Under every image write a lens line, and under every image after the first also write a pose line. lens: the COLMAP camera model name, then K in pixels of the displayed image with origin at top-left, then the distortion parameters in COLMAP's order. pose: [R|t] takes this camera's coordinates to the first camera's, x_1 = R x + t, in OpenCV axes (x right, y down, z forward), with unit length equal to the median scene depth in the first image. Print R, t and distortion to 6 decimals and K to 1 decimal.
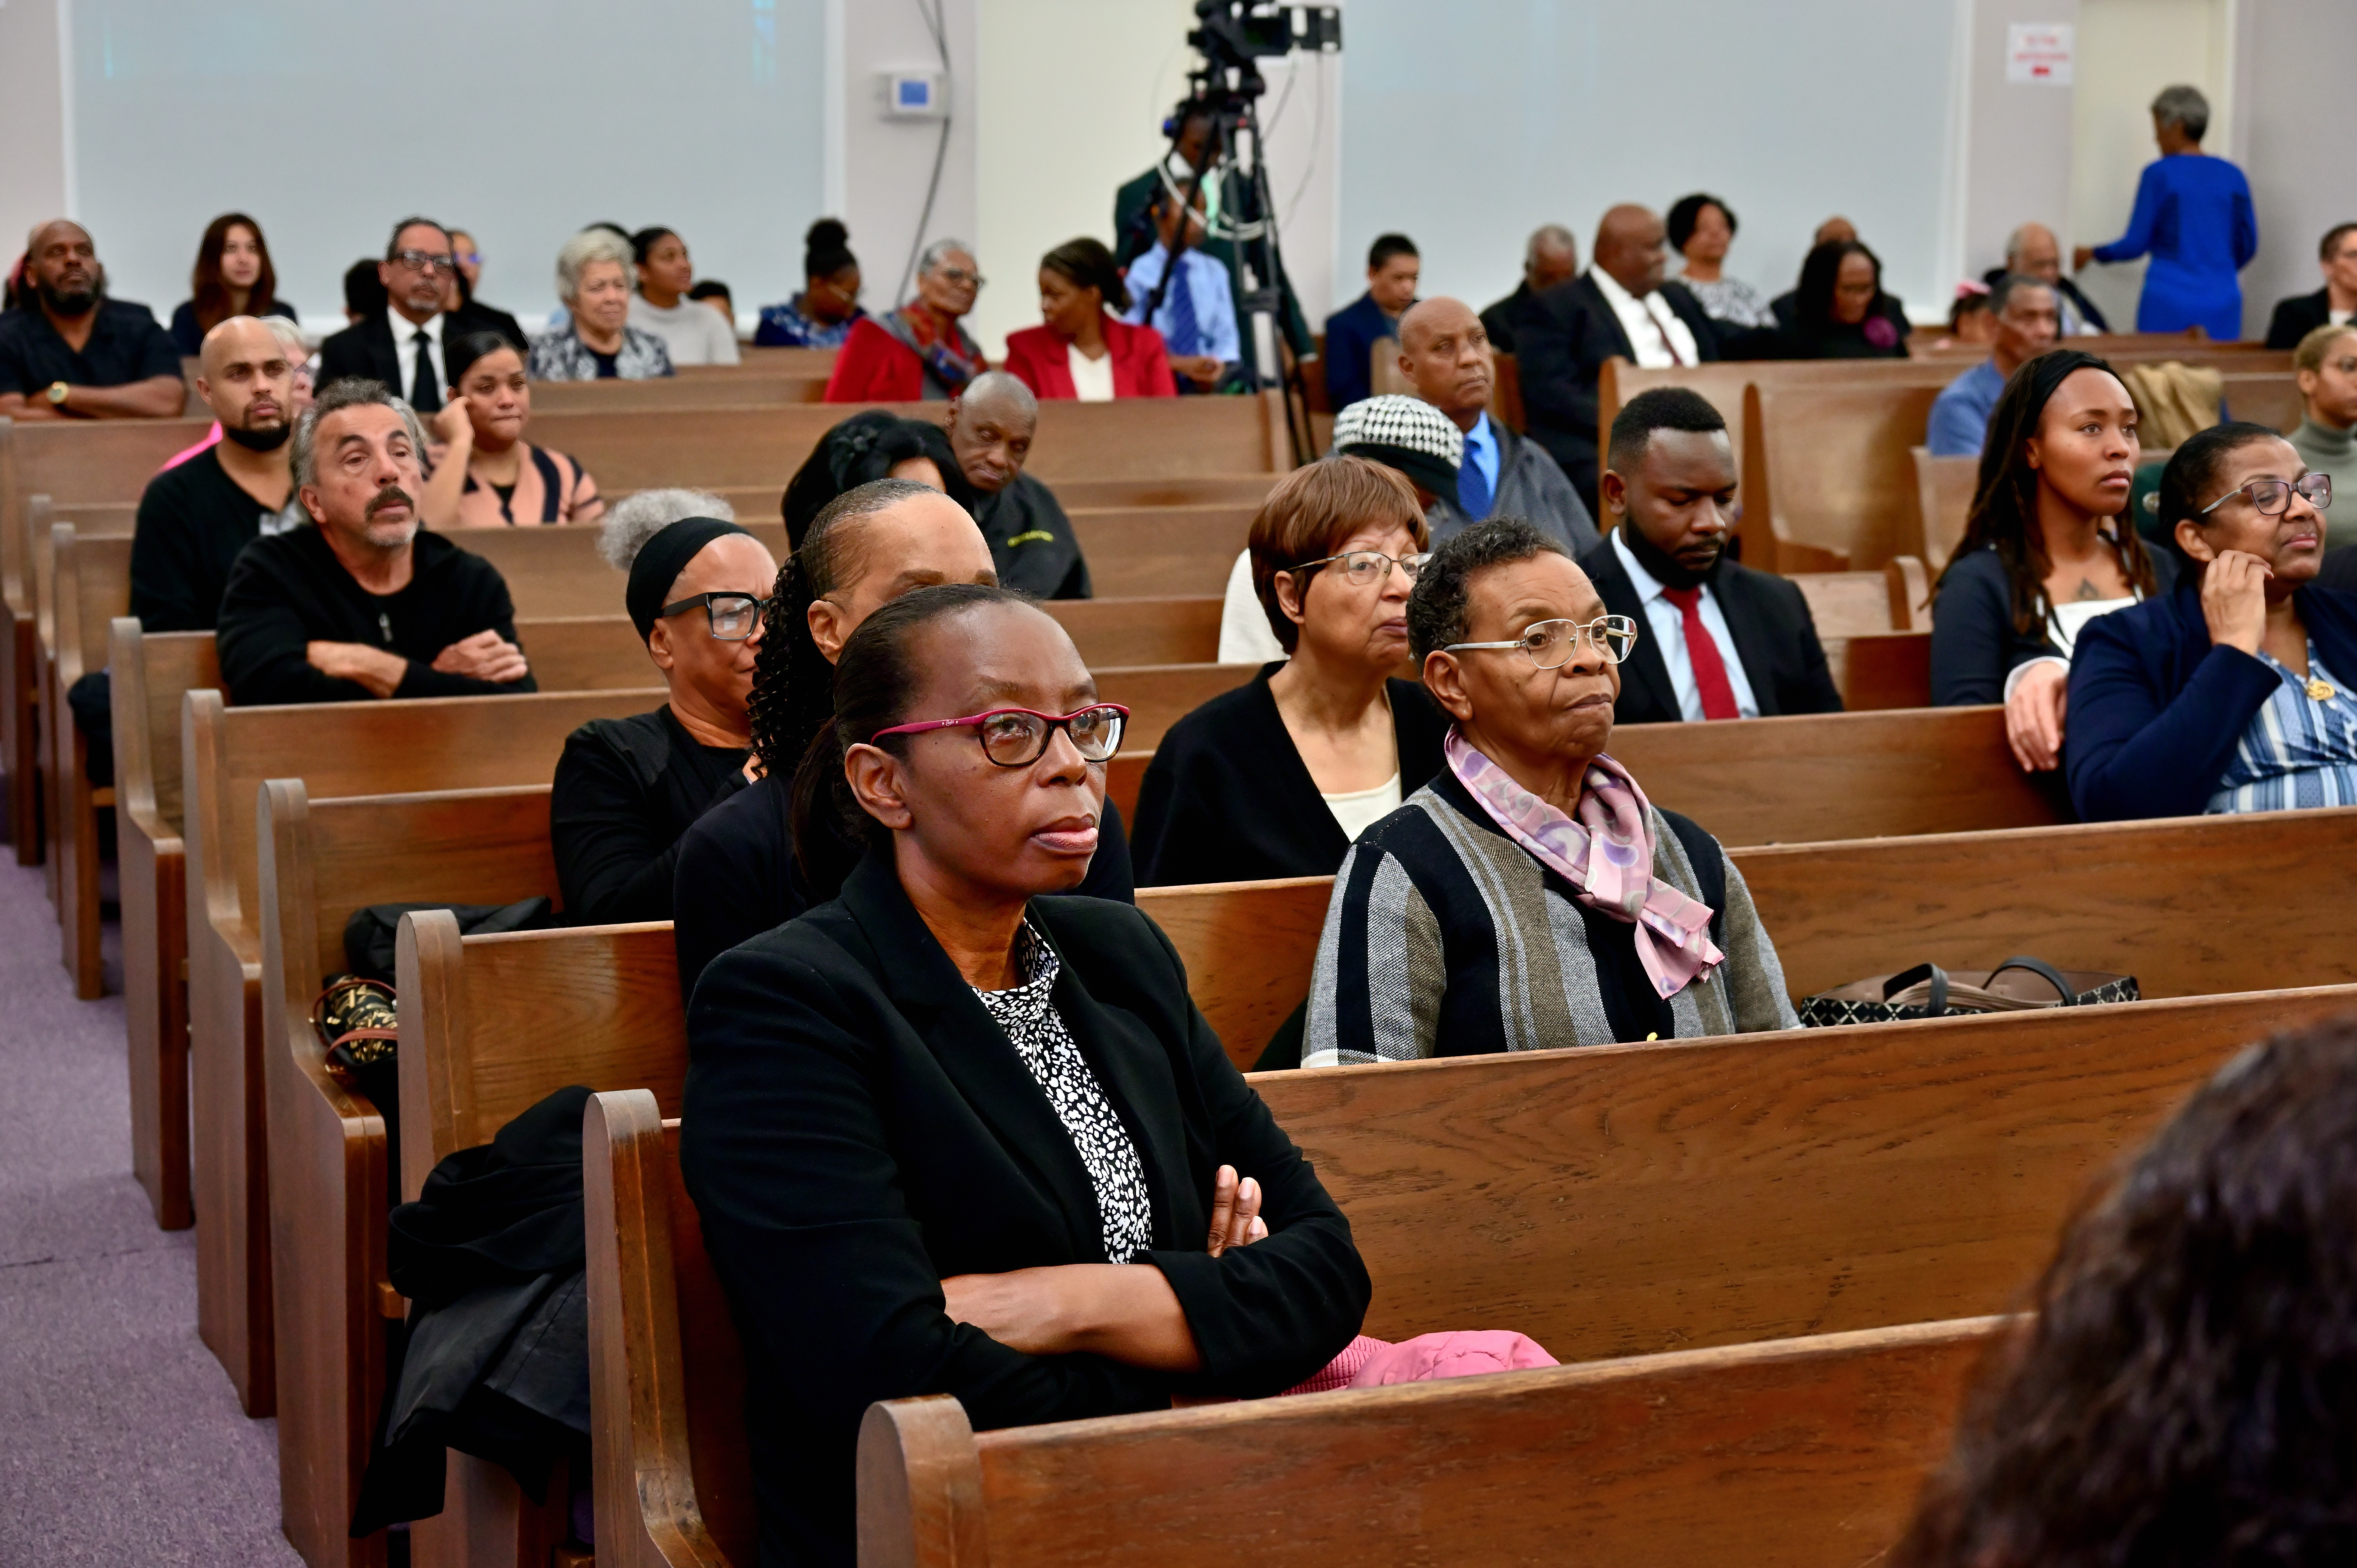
lens RADIAL K [[3849.1, 0, 1179.4], [0, 3849.1, 782.4], [0, 0, 1]] dist [0.104183, 0.000000]
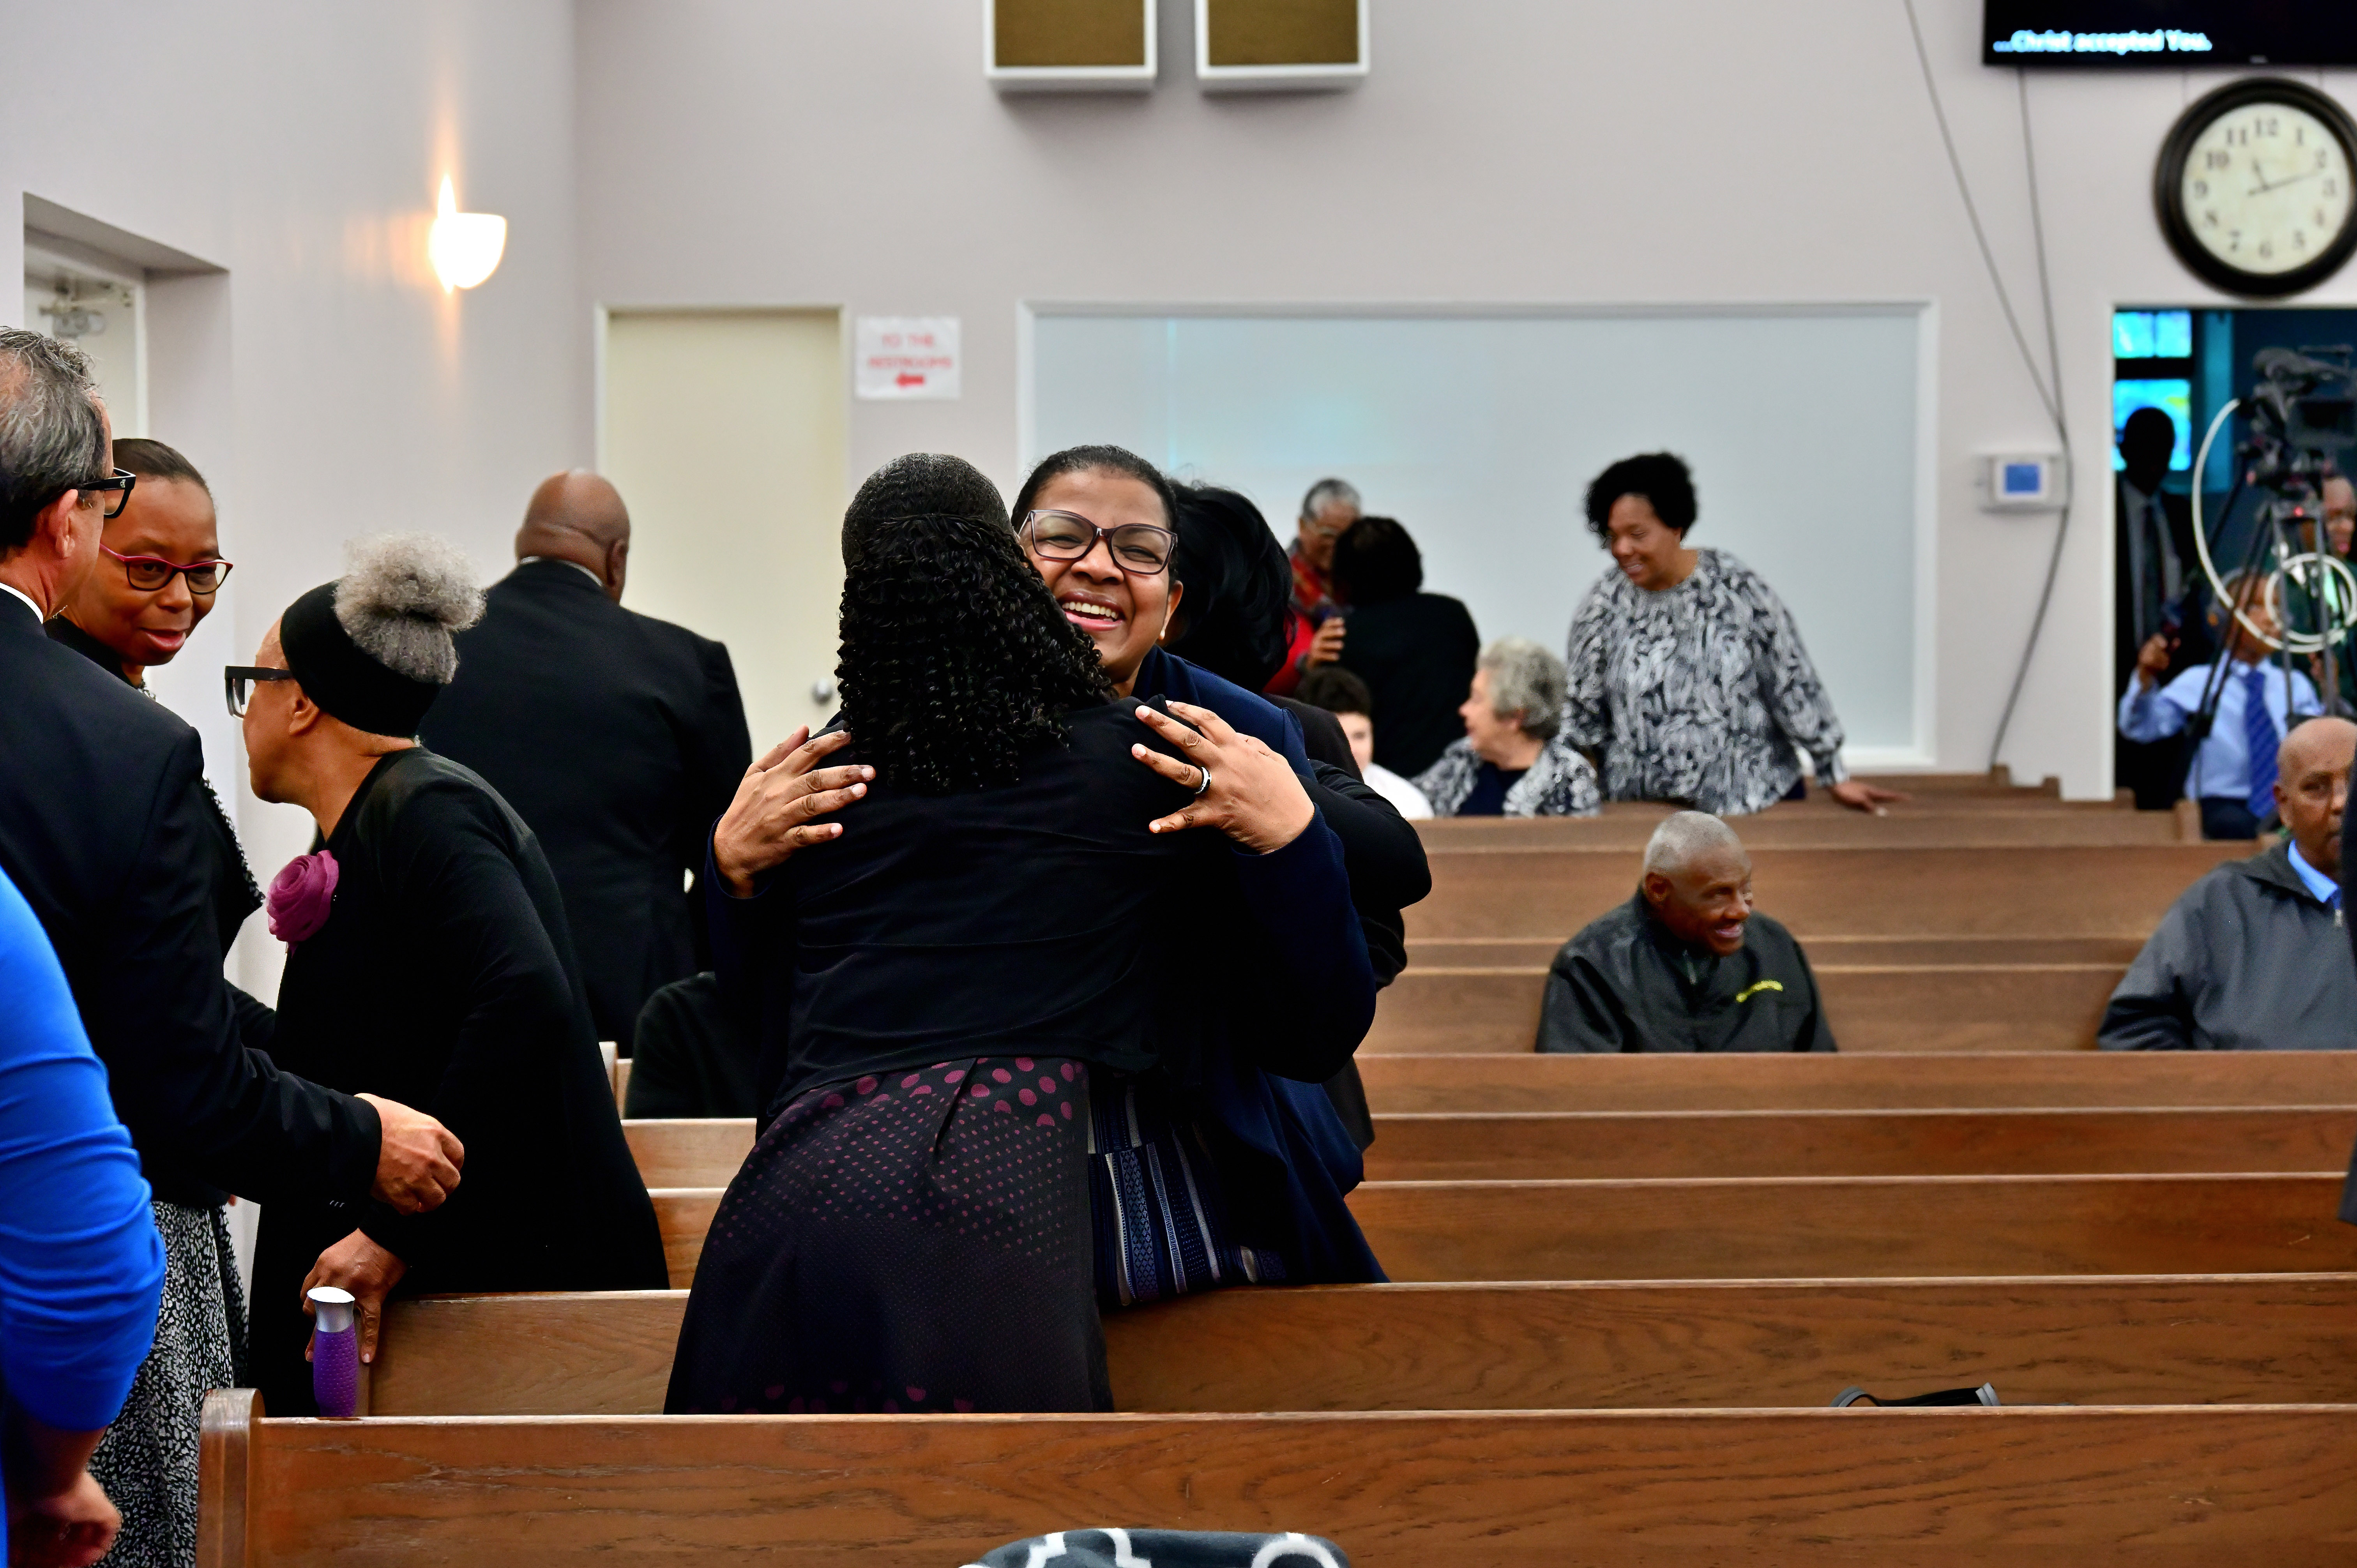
lens RADIAL K [[5154.8, 0, 1176.4], [0, 5154.8, 776.4], [0, 0, 1]] dist [0.091657, 0.000000]
pose [[0.934474, 0.001494, -0.356028, 0.582990], [-0.042934, 0.993166, -0.108524, 0.047407], [0.353433, 0.116698, 0.928152, -0.308393]]
